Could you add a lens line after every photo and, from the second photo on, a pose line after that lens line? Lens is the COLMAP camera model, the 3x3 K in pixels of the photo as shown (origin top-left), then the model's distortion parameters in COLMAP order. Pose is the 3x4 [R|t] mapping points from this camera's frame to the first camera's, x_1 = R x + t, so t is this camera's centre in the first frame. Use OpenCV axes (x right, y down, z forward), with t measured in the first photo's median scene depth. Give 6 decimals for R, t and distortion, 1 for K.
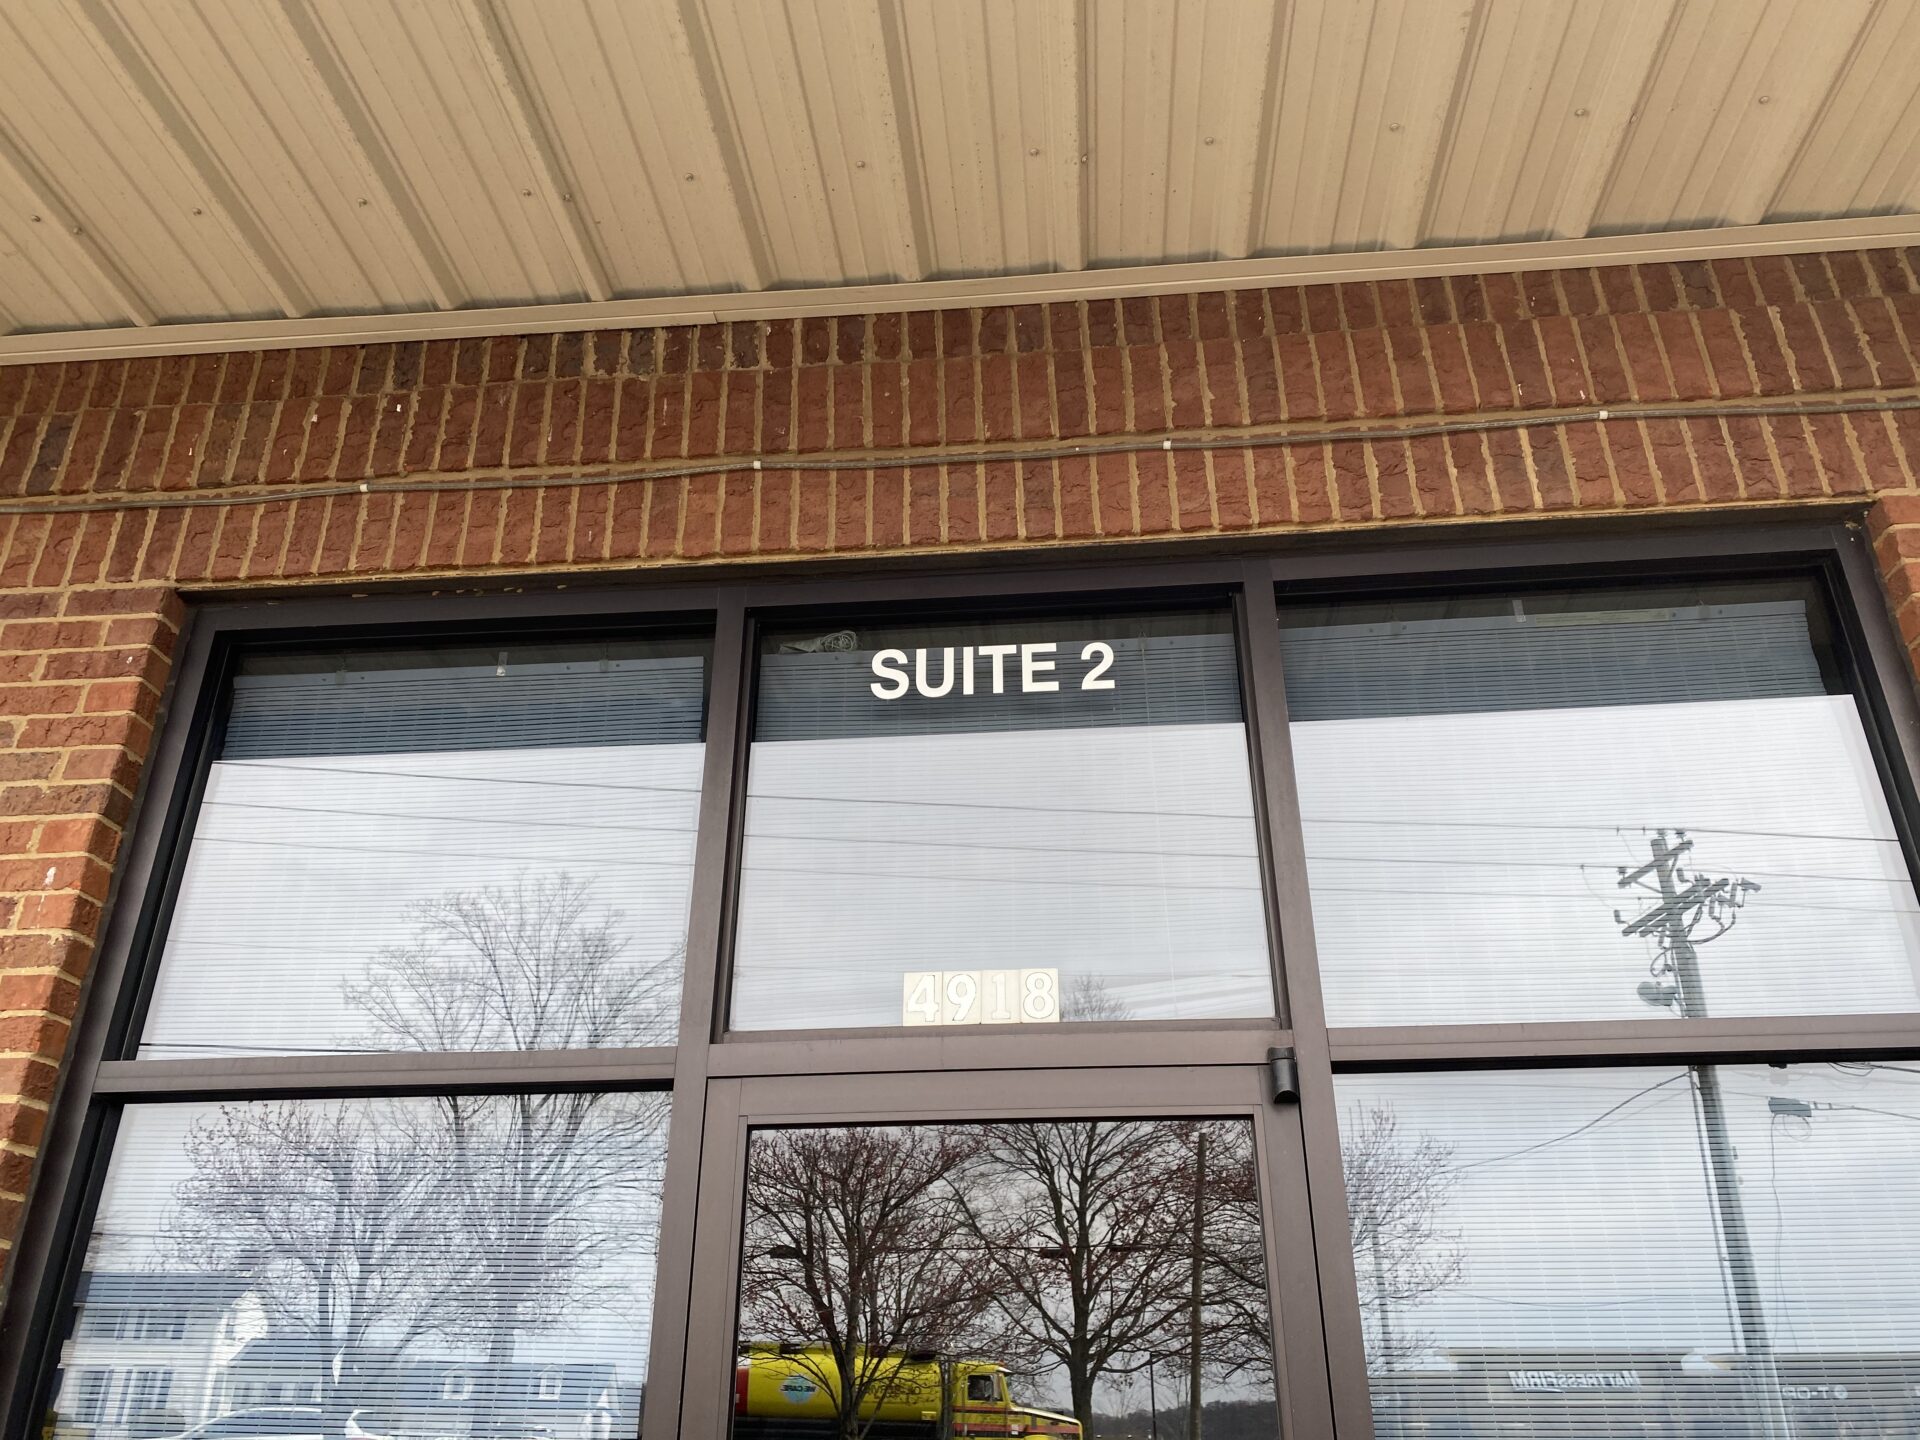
lens RADIAL K [[1470.2, 0, 954.9], [0, 1470.2, 727.3], [0, 0, 1]] dist [0.025576, 0.000738]
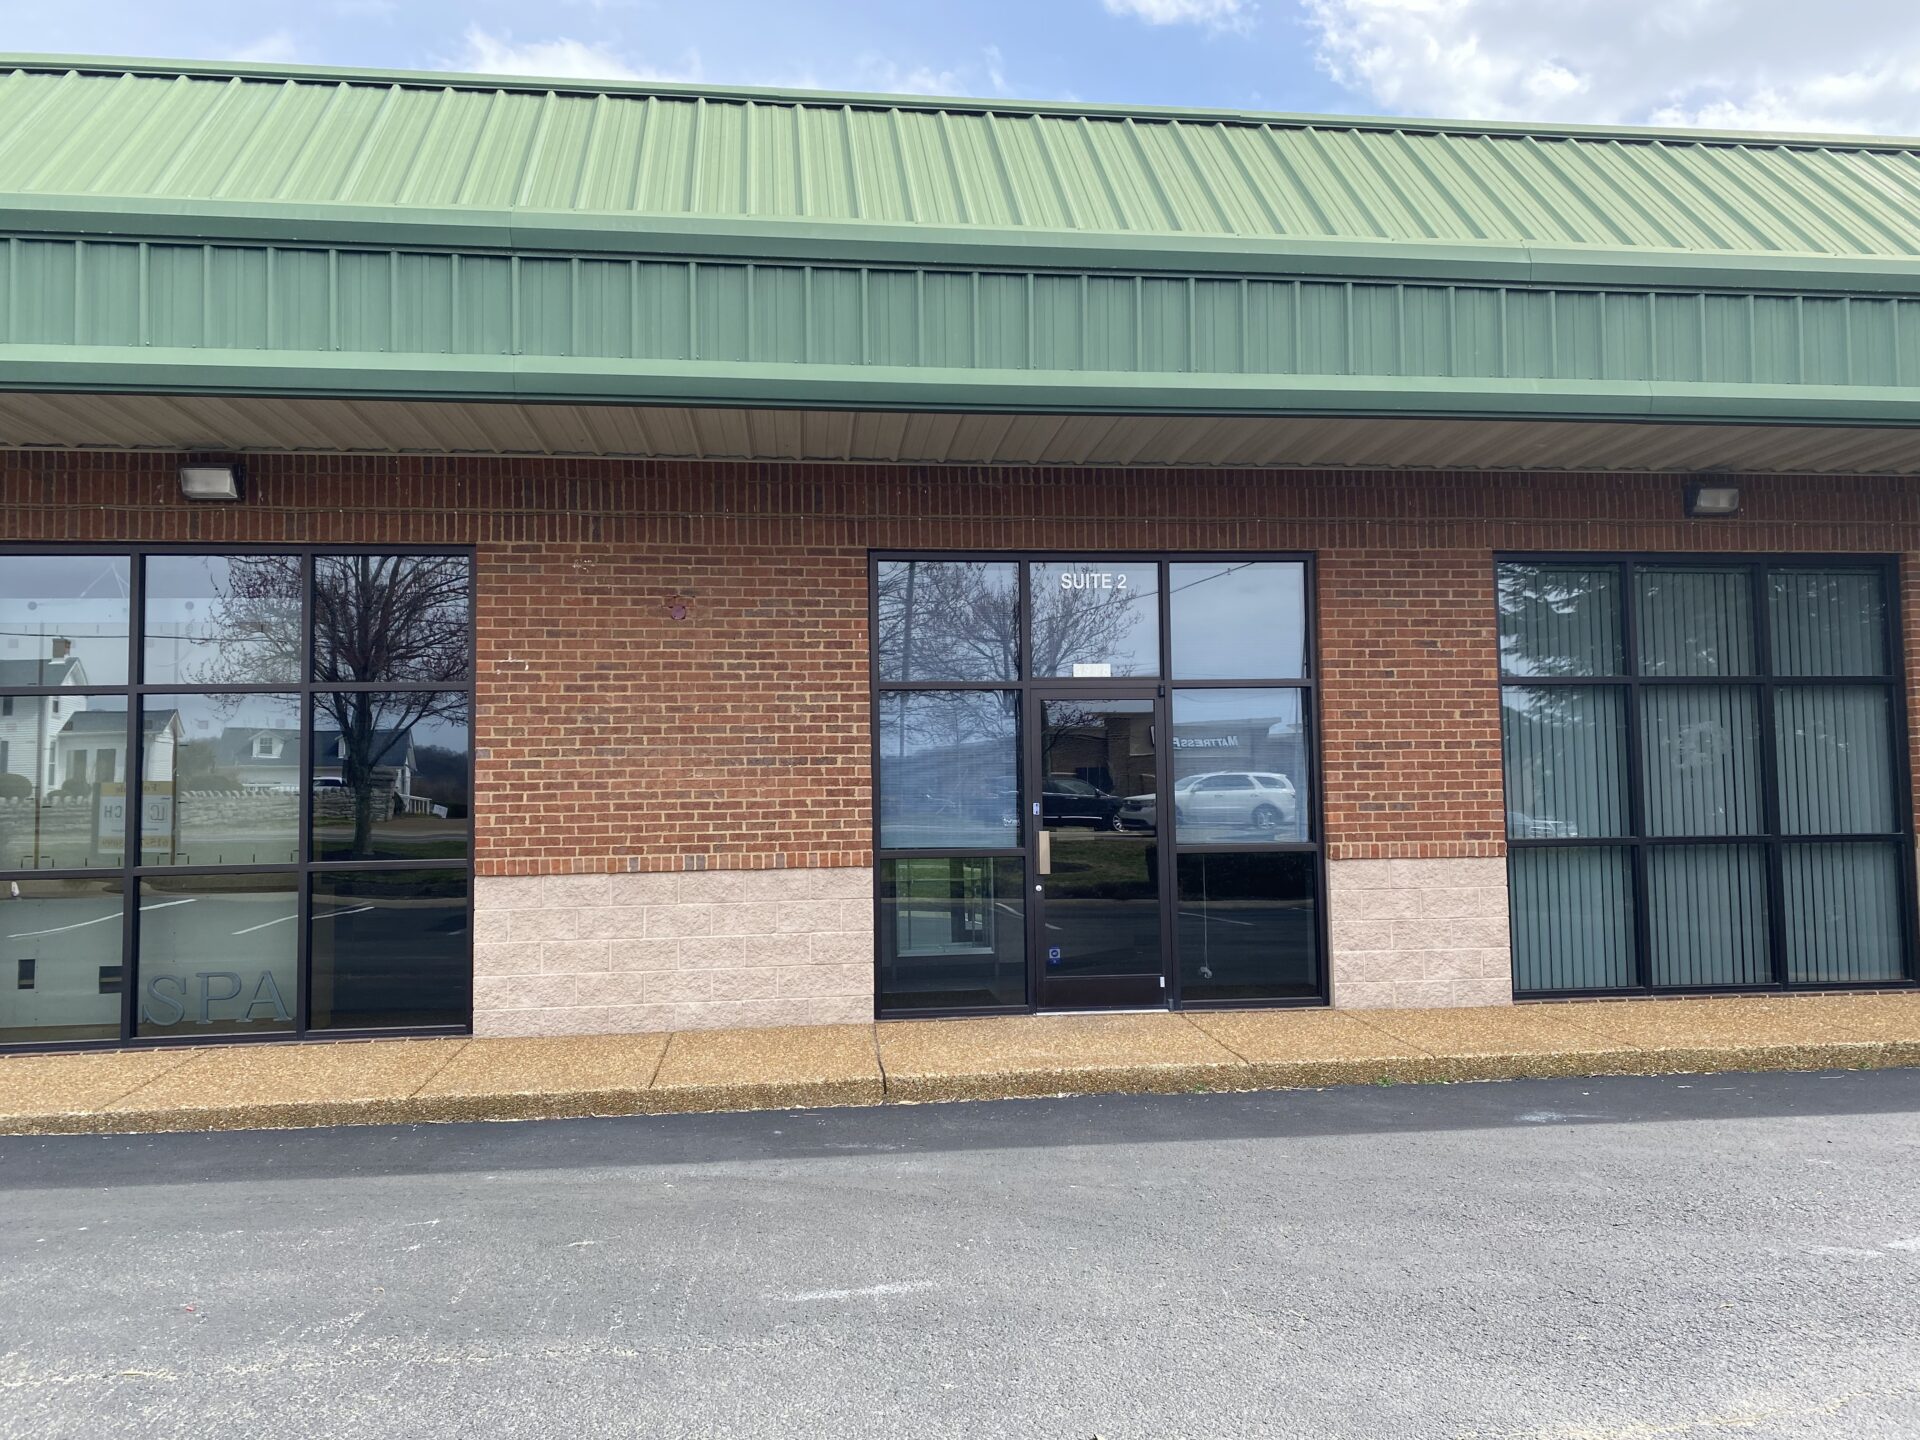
lens RADIAL K [[1470.2, 0, 962.7], [0, 1470.2, 717.6], [0, 0, 1]] dist [0.025576, 0.000738]
pose [[0.982300, 0.003193, 0.187289, -0.972305], [-0.074849, 0.923253, 0.376831, -1.068902], [-0.171712, -0.384180, 0.907150, -2.390045]]
